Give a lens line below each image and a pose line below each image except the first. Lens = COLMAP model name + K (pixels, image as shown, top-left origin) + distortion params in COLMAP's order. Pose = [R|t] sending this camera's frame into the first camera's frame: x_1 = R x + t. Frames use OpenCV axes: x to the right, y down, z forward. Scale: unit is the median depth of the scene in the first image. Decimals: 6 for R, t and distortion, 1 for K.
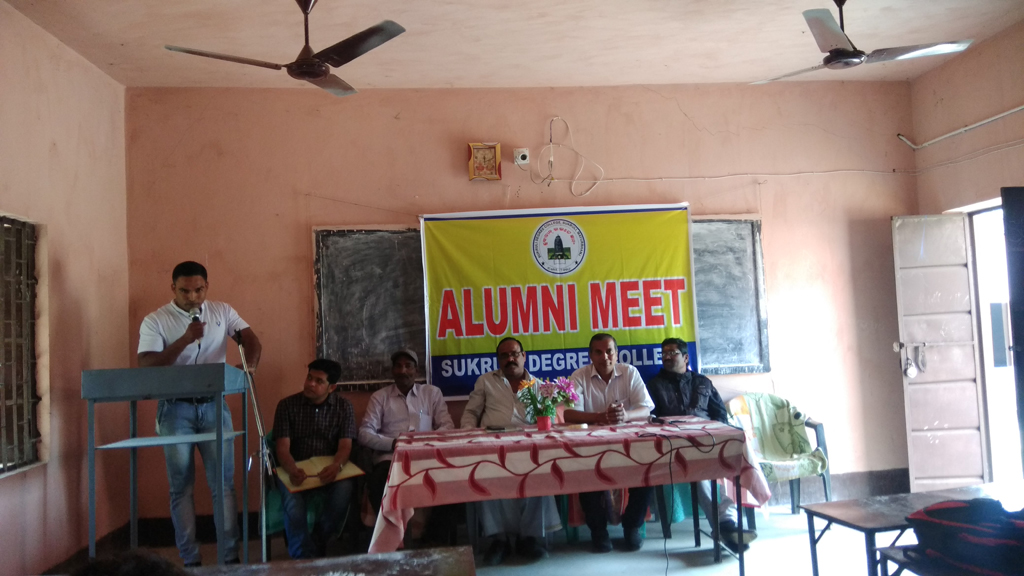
lens RADIAL K [[827.3, 0, 521.3], [0, 827.3, 282.5], [0, 0, 1]] dist [0.081890, -0.111738]
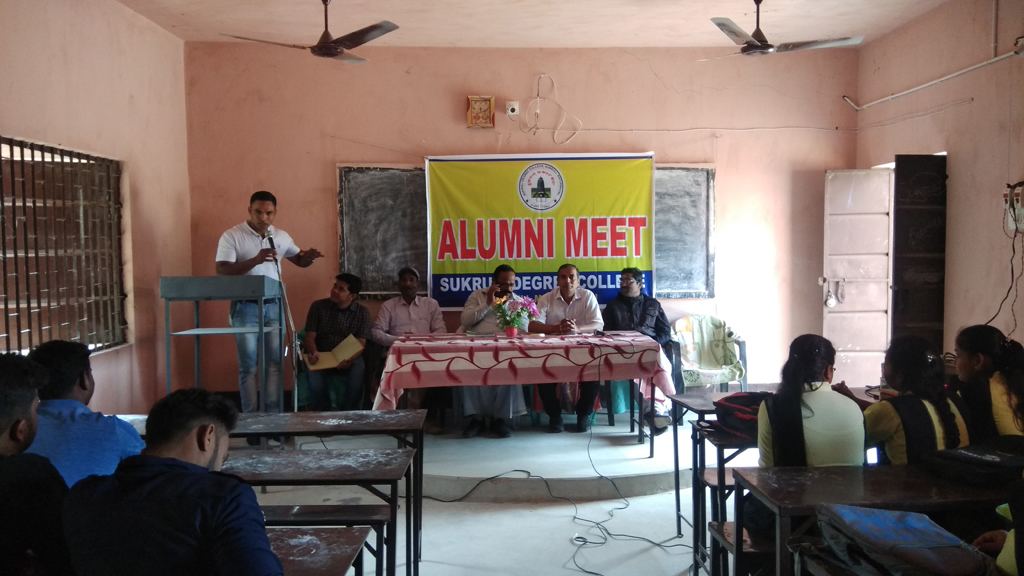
lens RADIAL K [[827.3, 0, 517.0], [0, 827.3, 292.0], [0, 0, 1]] dist [0.081890, -0.111738]
pose [[0.997749, 0.040474, -0.053467, 0.082294], [-0.033950, 0.992463, 0.117746, -0.033002], [0.057829, -0.115666, 0.991603, -0.205270]]
